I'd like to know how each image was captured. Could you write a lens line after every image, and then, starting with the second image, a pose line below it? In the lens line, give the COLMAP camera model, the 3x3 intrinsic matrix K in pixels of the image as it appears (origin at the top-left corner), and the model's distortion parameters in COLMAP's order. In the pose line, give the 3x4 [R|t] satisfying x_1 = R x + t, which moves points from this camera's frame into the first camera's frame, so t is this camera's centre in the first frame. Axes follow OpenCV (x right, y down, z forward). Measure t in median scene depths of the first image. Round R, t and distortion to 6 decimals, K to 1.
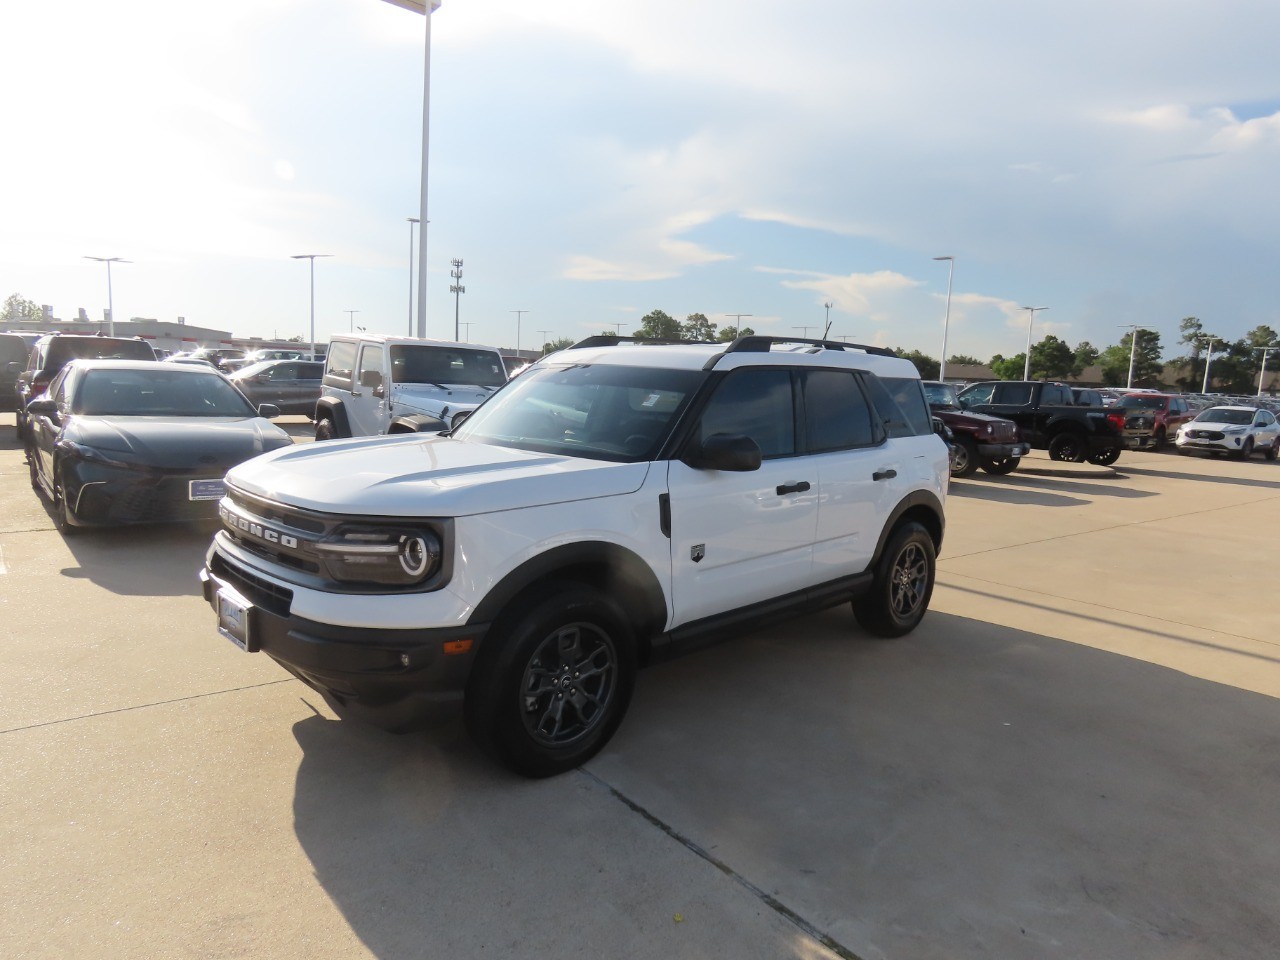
lens RADIAL K [[818.4, 0, 640.0], [0, 818.4, 474.9], [0, 0, 1]] dist [-0.006243, 0.002747]
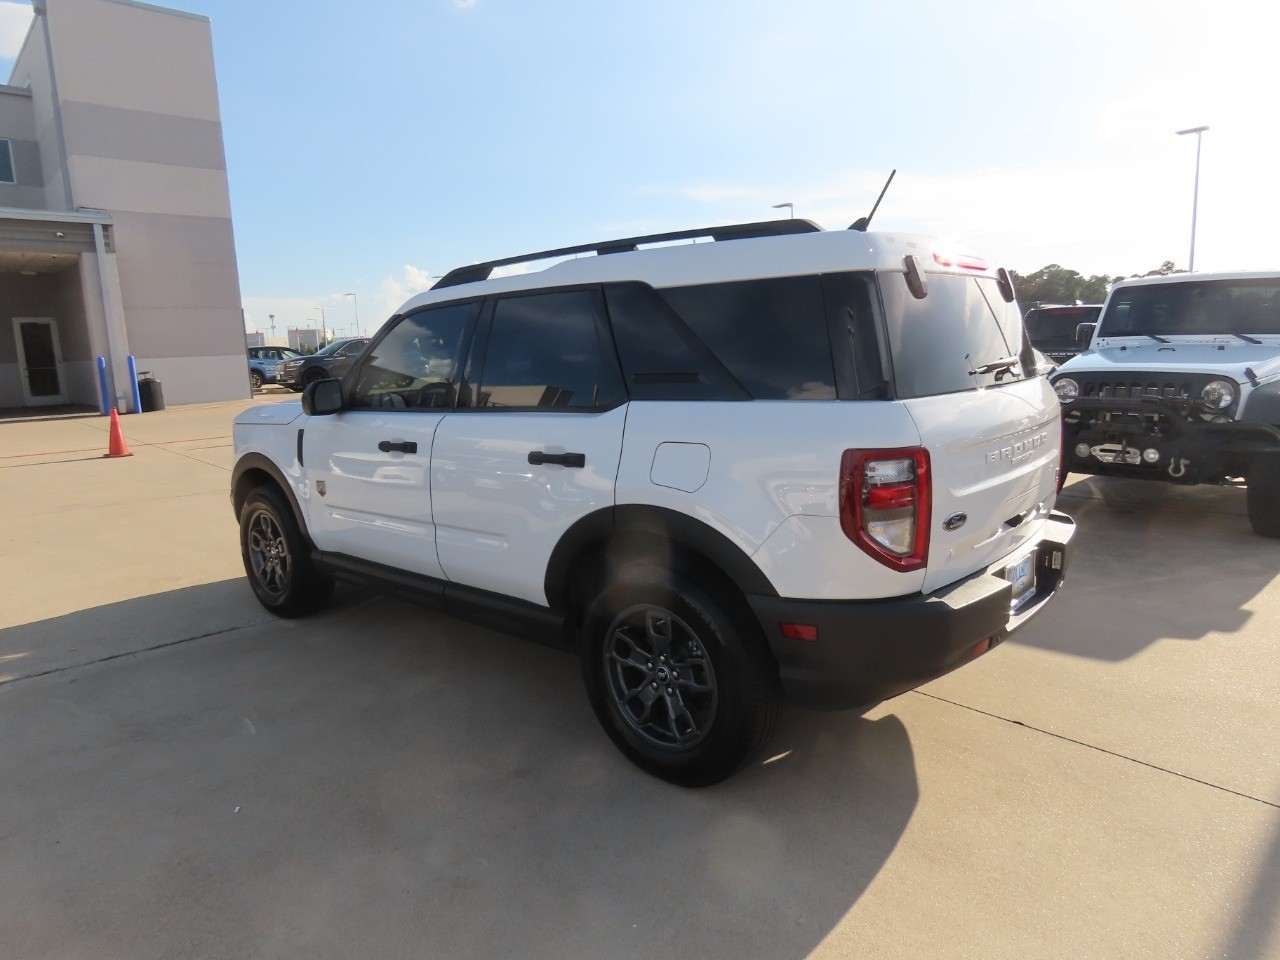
lens RADIAL K [[818.4, 0, 645.2], [0, 818.4, 489.7], [0, 0, 1]] dist [-0.006243, 0.002747]
pose [[0.064837, 0.129843, -0.989412, 0.742959], [-0.084398, 0.988660, 0.124213, -0.047342], [0.994320, 0.075451, 0.075061, 0.845949]]
